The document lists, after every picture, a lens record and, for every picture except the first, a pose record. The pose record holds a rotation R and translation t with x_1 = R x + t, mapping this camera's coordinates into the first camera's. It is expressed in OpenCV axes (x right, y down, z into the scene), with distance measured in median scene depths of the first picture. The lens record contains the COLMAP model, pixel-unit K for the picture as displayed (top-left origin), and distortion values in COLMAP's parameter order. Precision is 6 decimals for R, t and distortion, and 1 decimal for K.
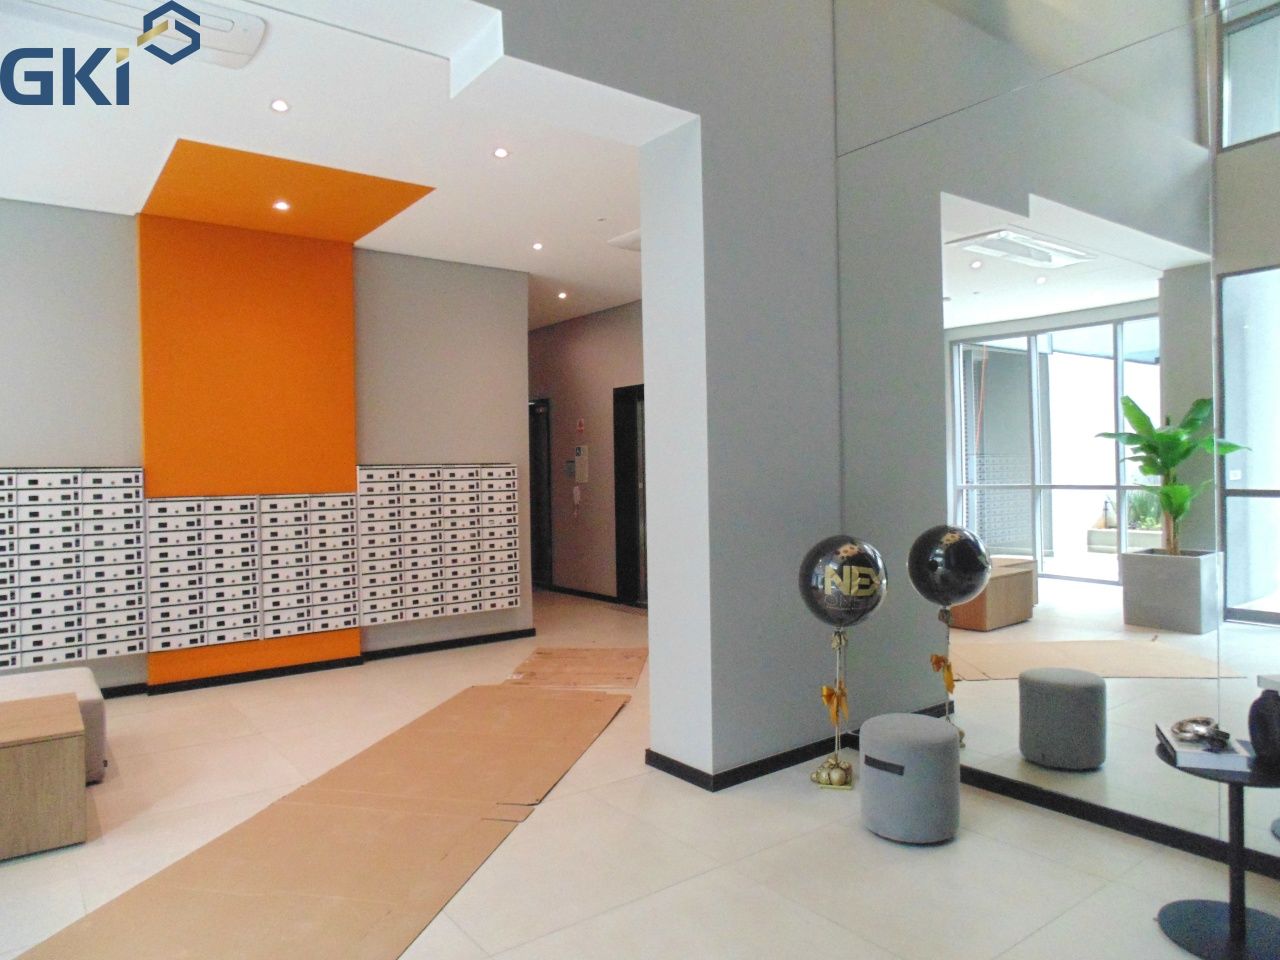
lens RADIAL K [[858.7, 0, 642.6], [0, 858.7, 463.2], [0, 0, 1]] dist [-0.006614, -0.002334]
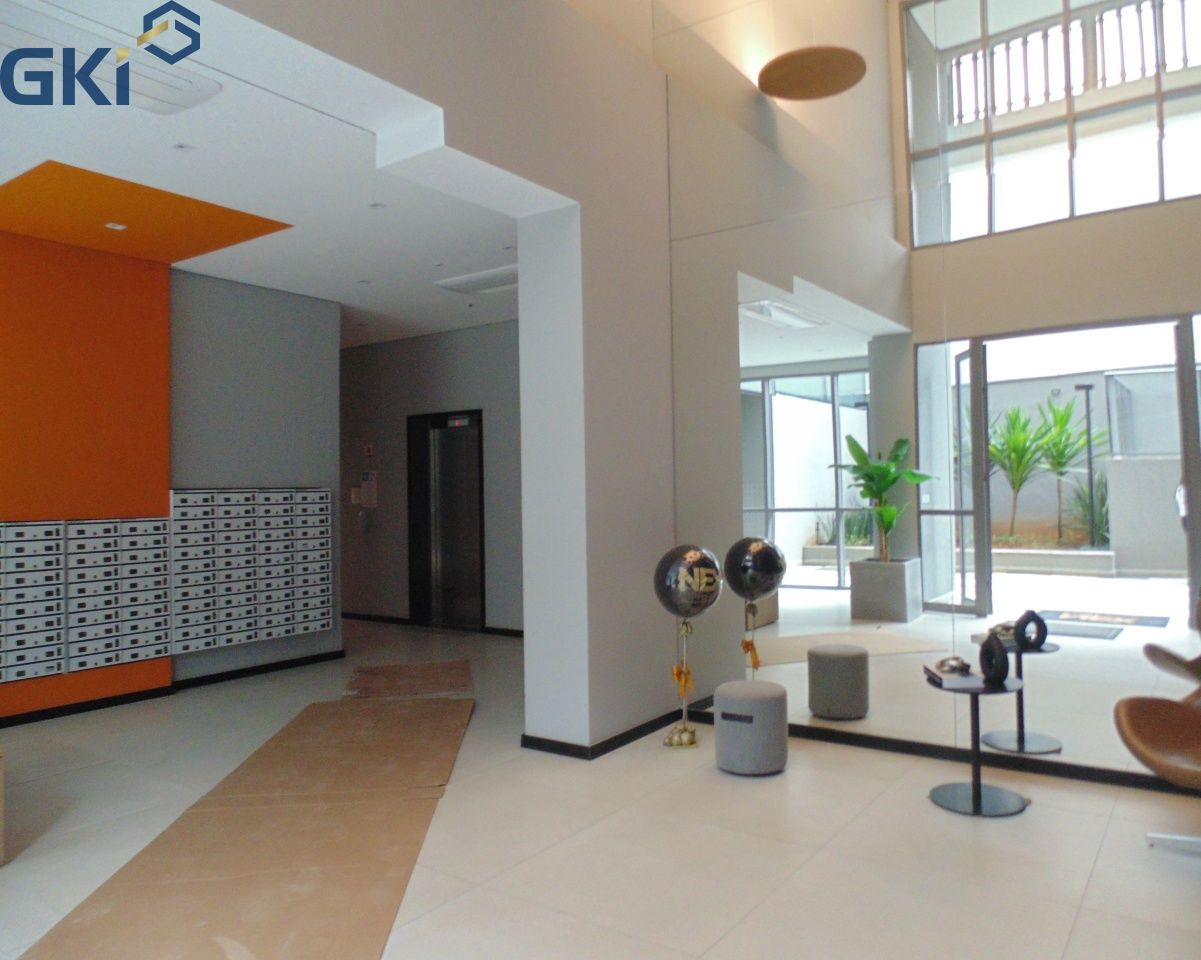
lens RADIAL K [[848.0, 0, 656.7], [0, 848.0, 454.8], [0, 0, 1]] dist [-0.004753, -0.000075]
pose [[0.946327, 0.014959, 0.322863, -0.127343], [-0.001779, 0.999154, -0.041077, 0.001983], [-0.323205, 0.038298, 0.945554, -0.098830]]
